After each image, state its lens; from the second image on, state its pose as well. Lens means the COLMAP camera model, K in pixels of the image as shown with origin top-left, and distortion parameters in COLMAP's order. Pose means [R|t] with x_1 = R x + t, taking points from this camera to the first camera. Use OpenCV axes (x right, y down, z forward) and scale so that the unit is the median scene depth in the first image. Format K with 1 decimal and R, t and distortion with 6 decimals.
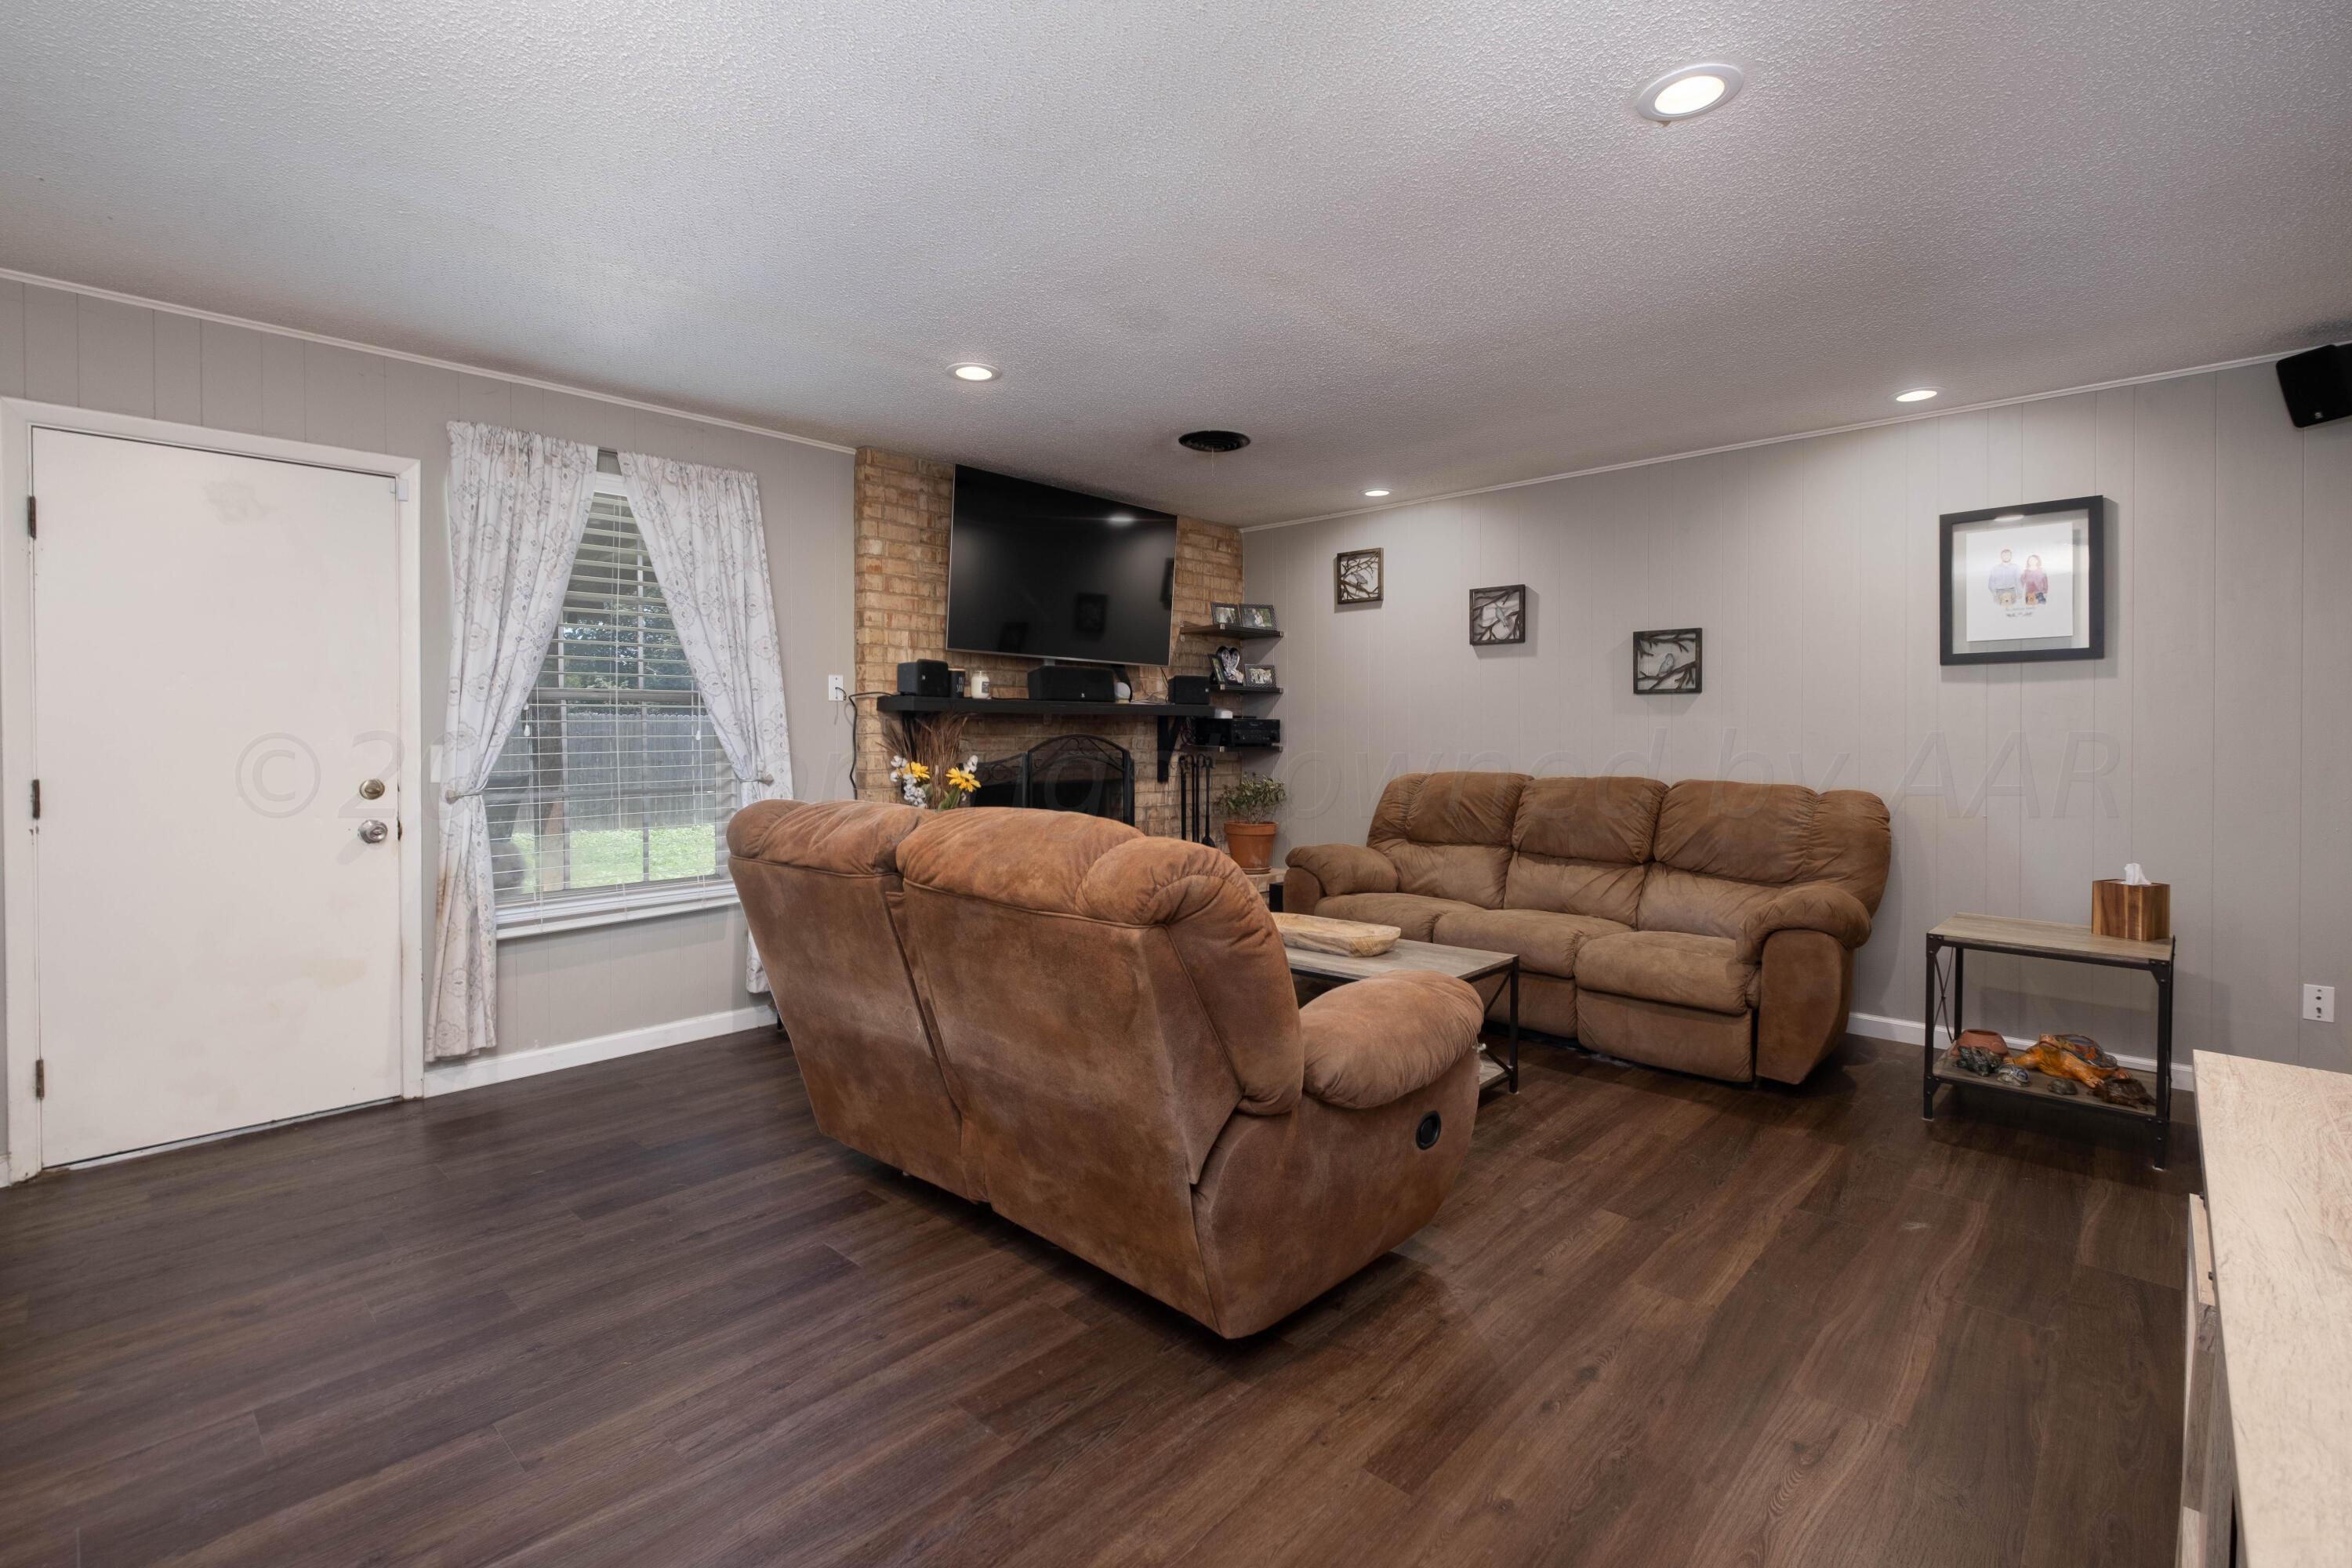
lens RADIAL K [[1042.6, 0, 1169.3], [0, 1042.6, 746.3], [0, 0, 1]] dist [0.004036, -0.005012]
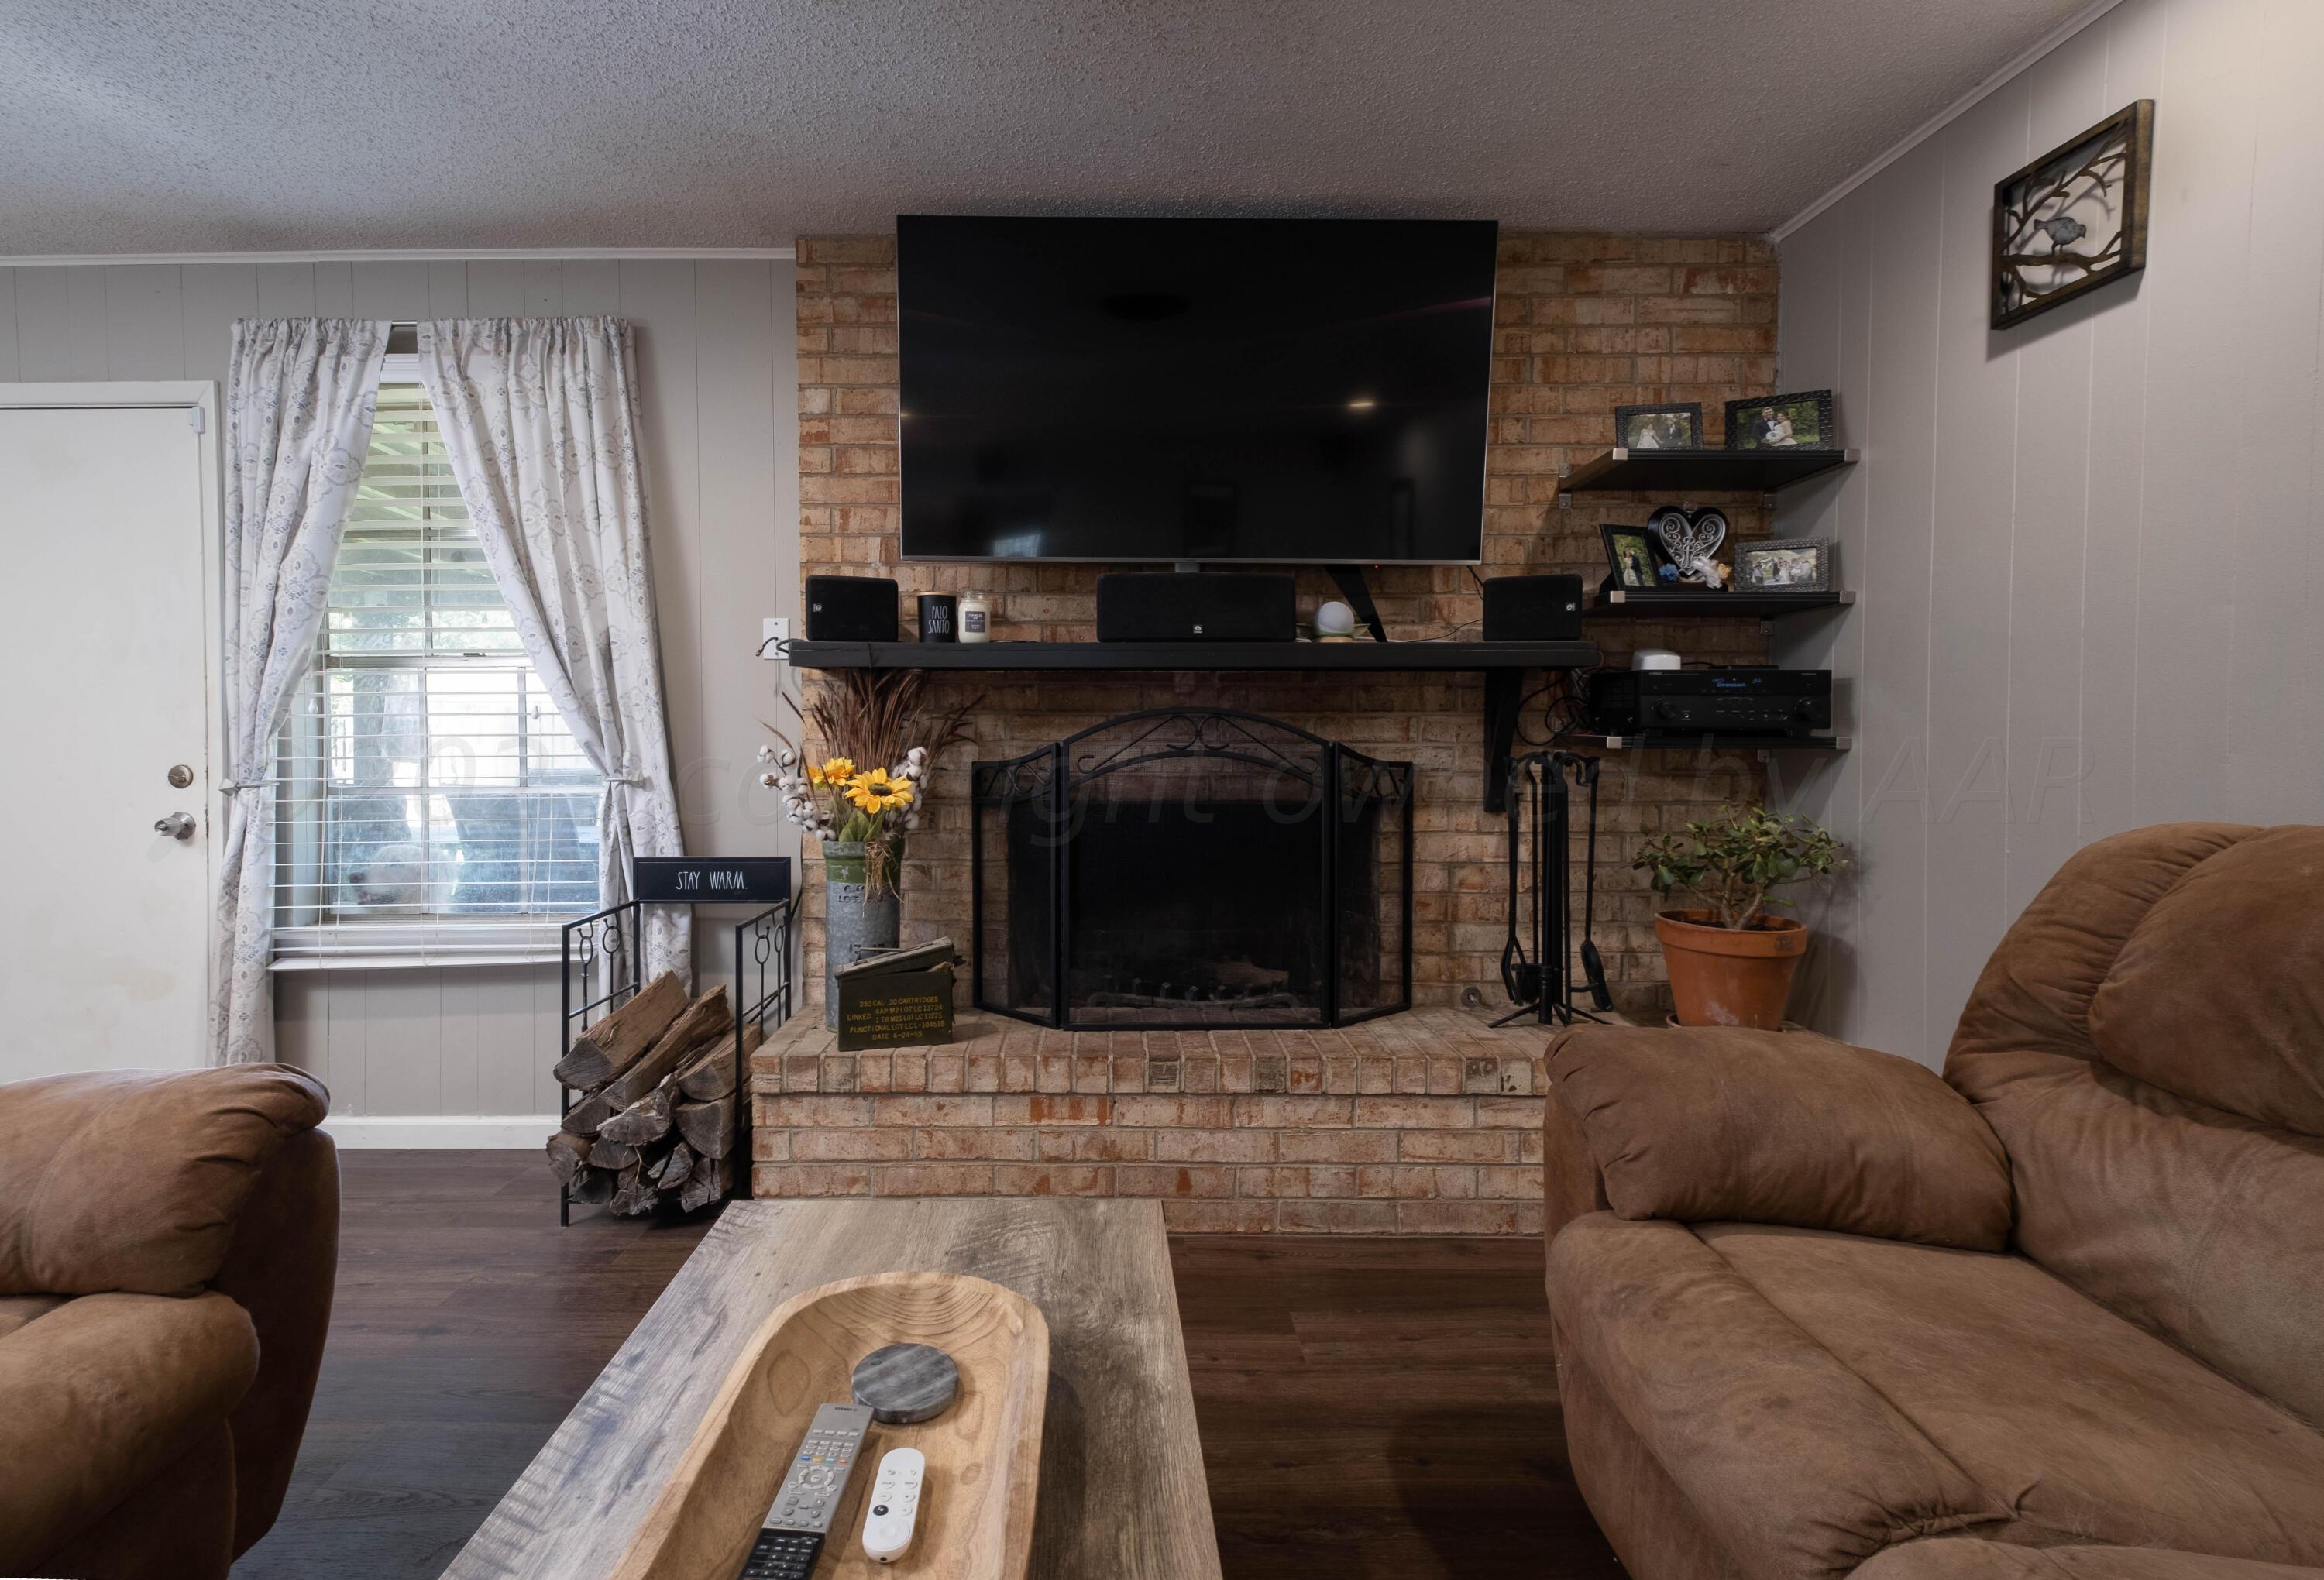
lens RADIAL K [[1063.1, 0, 1106.0], [0, 1063.1, 769.8], [0, 0, 1]] dist [0.004874, 0.000184]
pose [[0.689928, 0.019694, -0.723610, 0.277646], [-0.008109, 0.999777, 0.019479, 0.008755], [0.723833, -0.007571, 0.689934, 0.680970]]
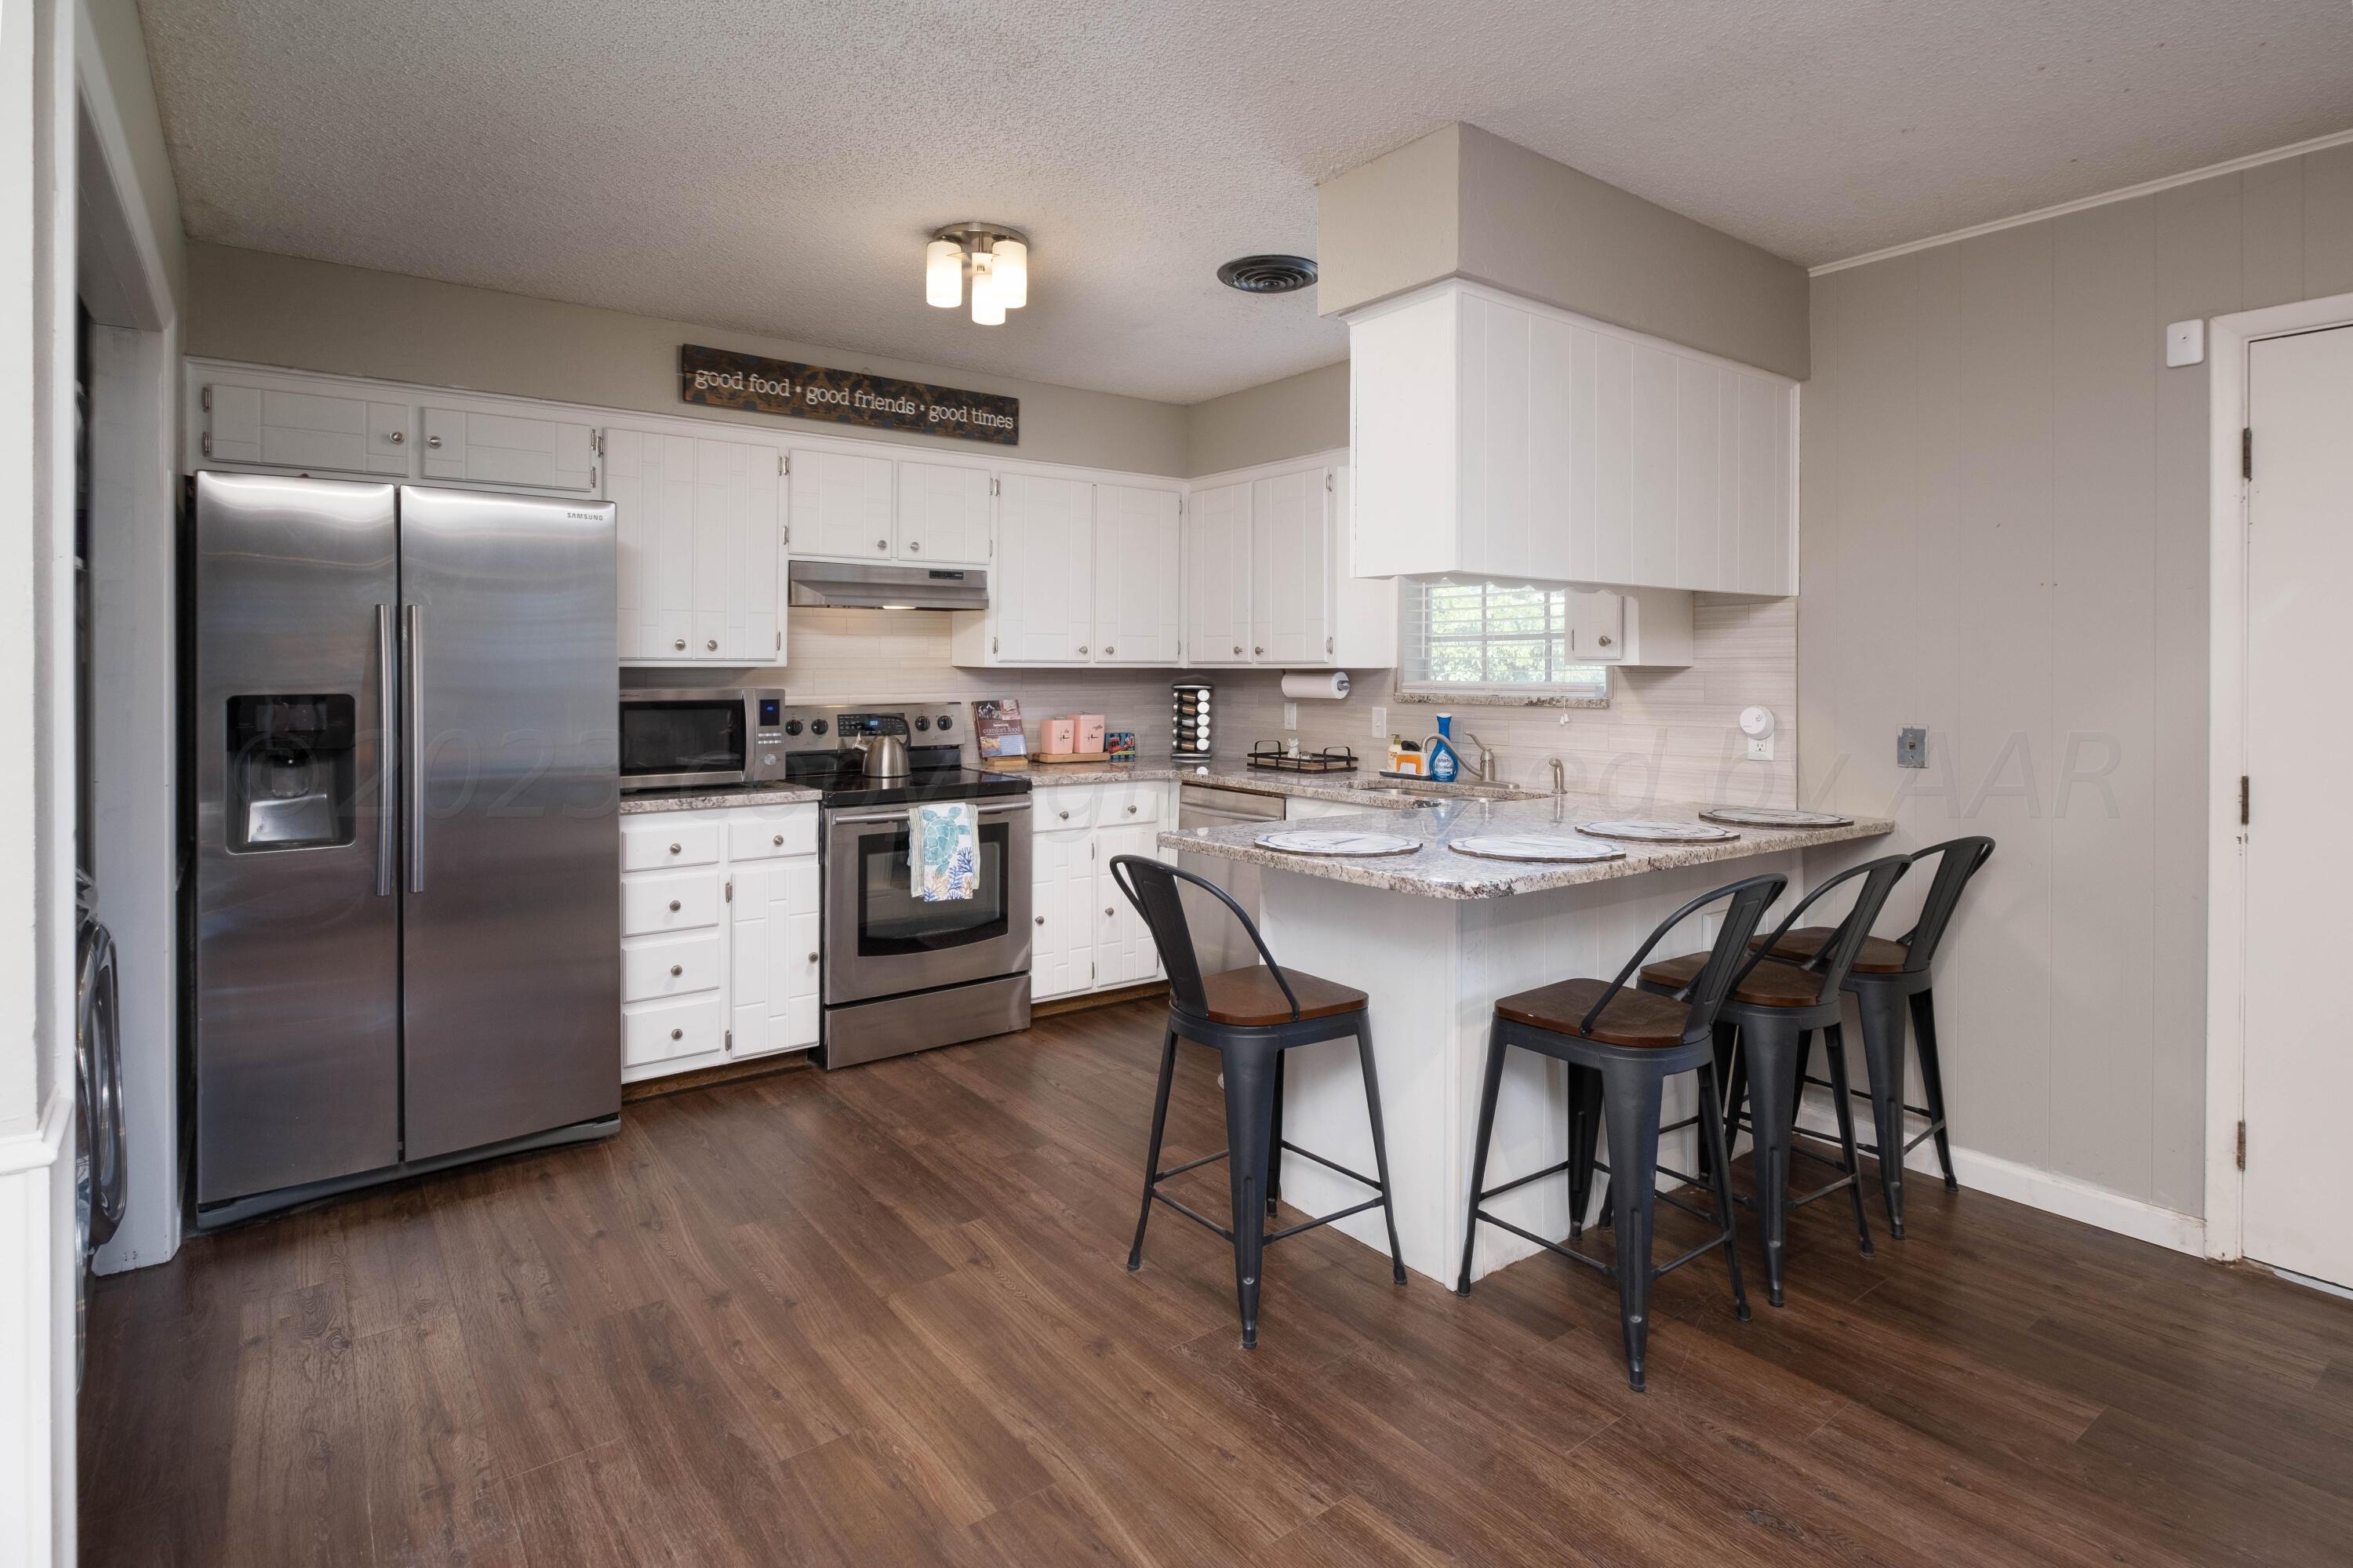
lens RADIAL K [[1191.3, 0, 1183.2], [0, 1191.3, 673.6], [0, 0, 1]] dist [-0.004366, -0.000476]
pose [[-0.162481, 0.004961, -0.986699, -0.026700], [-0.018245, 0.999801, 0.008031, -0.024281], [0.986543, 0.019307, -0.162358, 0.200995]]
